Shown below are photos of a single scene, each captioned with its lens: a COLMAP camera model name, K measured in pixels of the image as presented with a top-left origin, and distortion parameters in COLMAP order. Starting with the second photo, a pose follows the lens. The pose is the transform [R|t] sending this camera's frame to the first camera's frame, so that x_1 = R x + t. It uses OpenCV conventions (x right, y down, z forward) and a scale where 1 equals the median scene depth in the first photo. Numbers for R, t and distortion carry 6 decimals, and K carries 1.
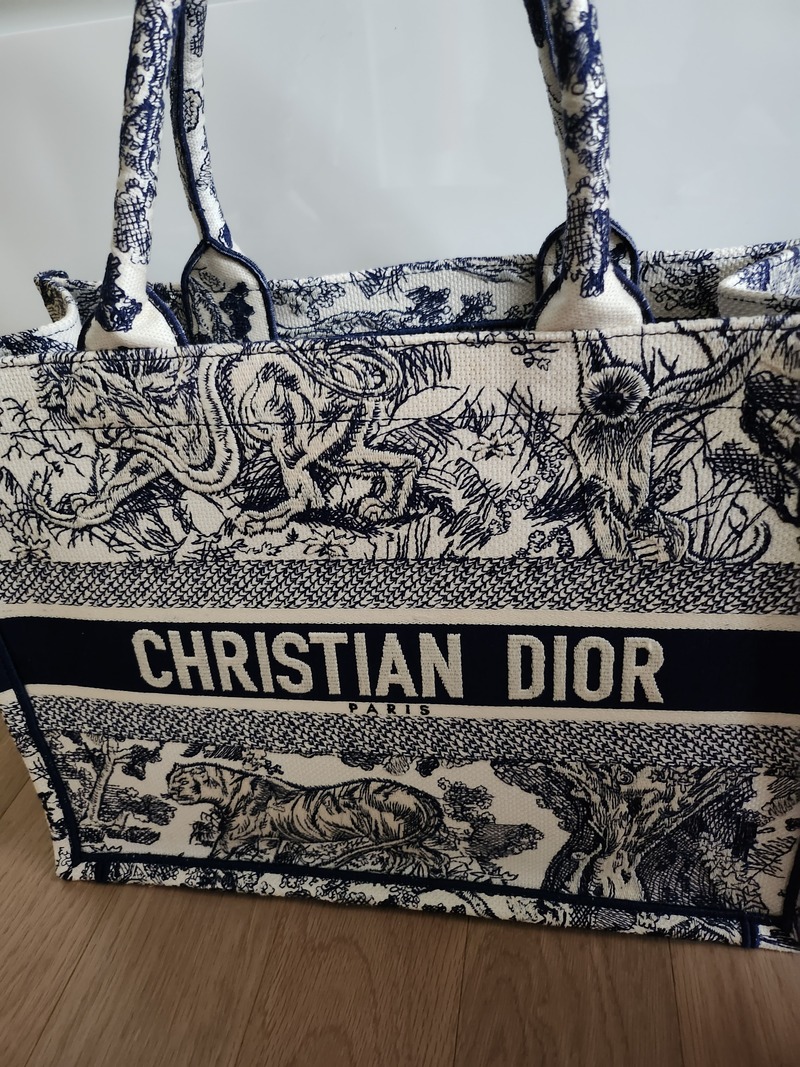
lens RADIAL K [[798.8, 0, 400.0], [0, 798.8, 533.5], [0, 0, 1]] dist [-0.037317, 0.002590]
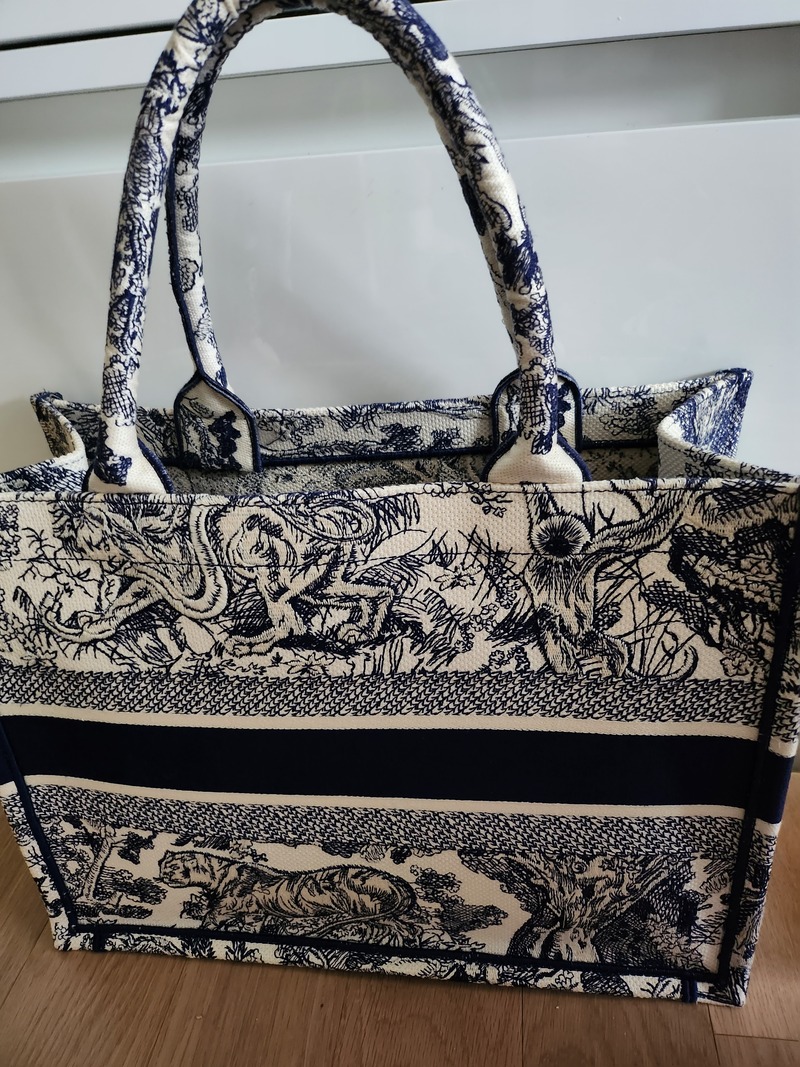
lens RADIAL K [[798.8, 0, 400.0], [0, 798.8, 533.5], [0, 0, 1]] dist [-0.037317, 0.002590]
pose [[0.998120, 0.029085, 0.053954, -0.031915], [-0.016253, 0.974327, -0.224551, 0.089055], [-0.059100, 0.223251, 0.972968, -0.133791]]
